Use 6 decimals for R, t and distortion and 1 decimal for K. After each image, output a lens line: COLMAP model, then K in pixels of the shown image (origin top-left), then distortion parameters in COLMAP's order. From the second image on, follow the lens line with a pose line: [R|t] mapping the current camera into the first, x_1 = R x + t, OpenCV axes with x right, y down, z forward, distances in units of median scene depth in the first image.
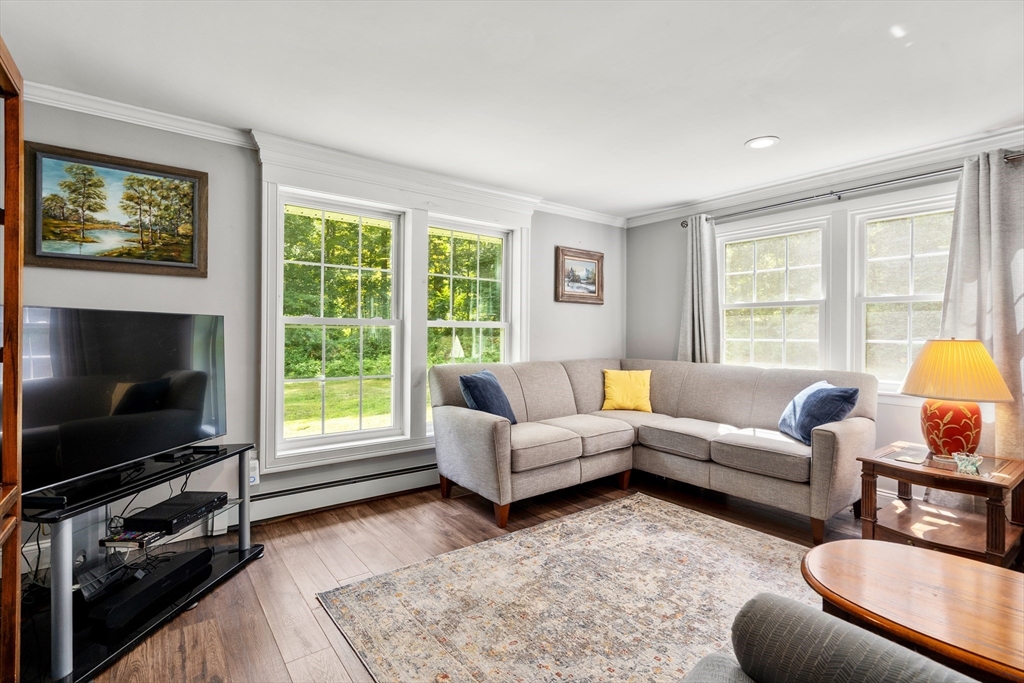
lens RADIAL K [[480.8, 0, 514.3], [0, 480.8, 331.6], [0, 0, 1]] dist [-0.002767, 0.002252]
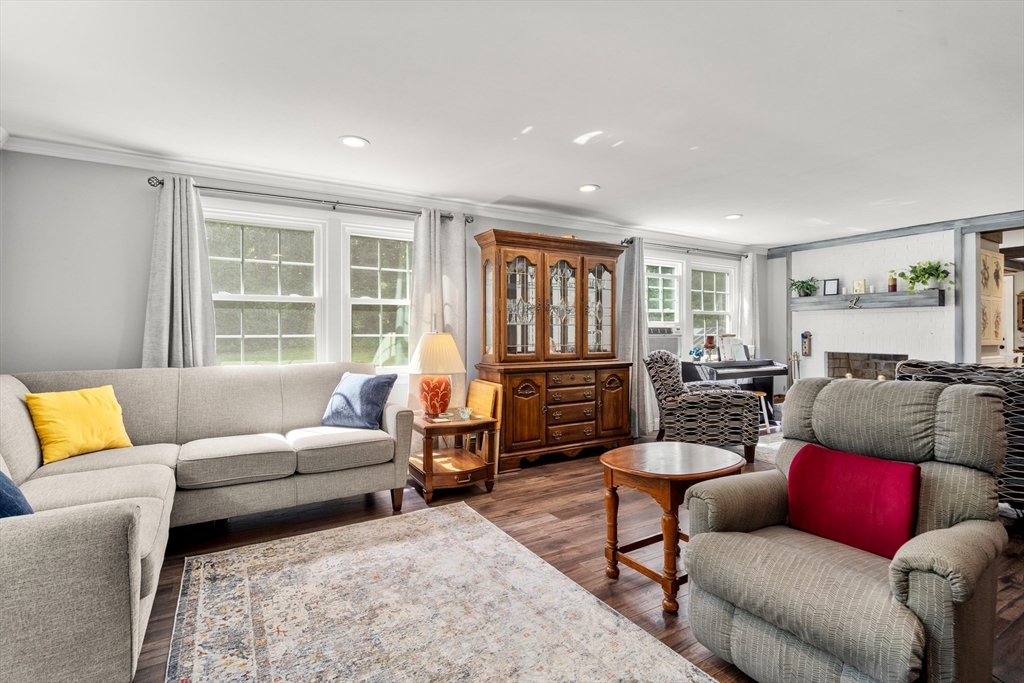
lens RADIAL K [[480.8, 0, 508.4], [0, 480.8, 330.8], [0, 0, 1]] dist [-0.002767, 0.002252]
pose [[0.122584, -0.005758, 0.992441, -0.428239], [-0.001606, 0.999981, 0.006000, 0.000051], [-0.992457, -0.002329, 0.122572, 0.515394]]
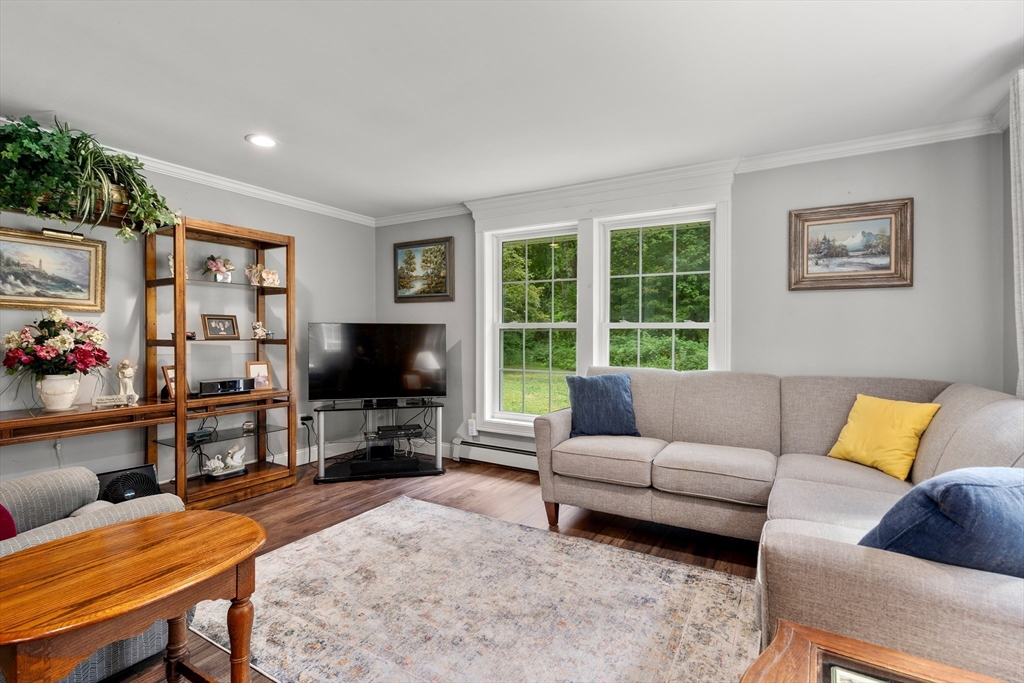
lens RADIAL K [[480.8, 0, 512.0], [0, 480.8, 342.8], [0, 0, 1]] dist [-0.002767, 0.002252]
pose [[0.366561, 0.007702, -0.930362, 0.833330], [-0.005538, 0.999966, 0.006096, 0.016735], [0.930377, 0.002918, 0.366592, 0.516478]]
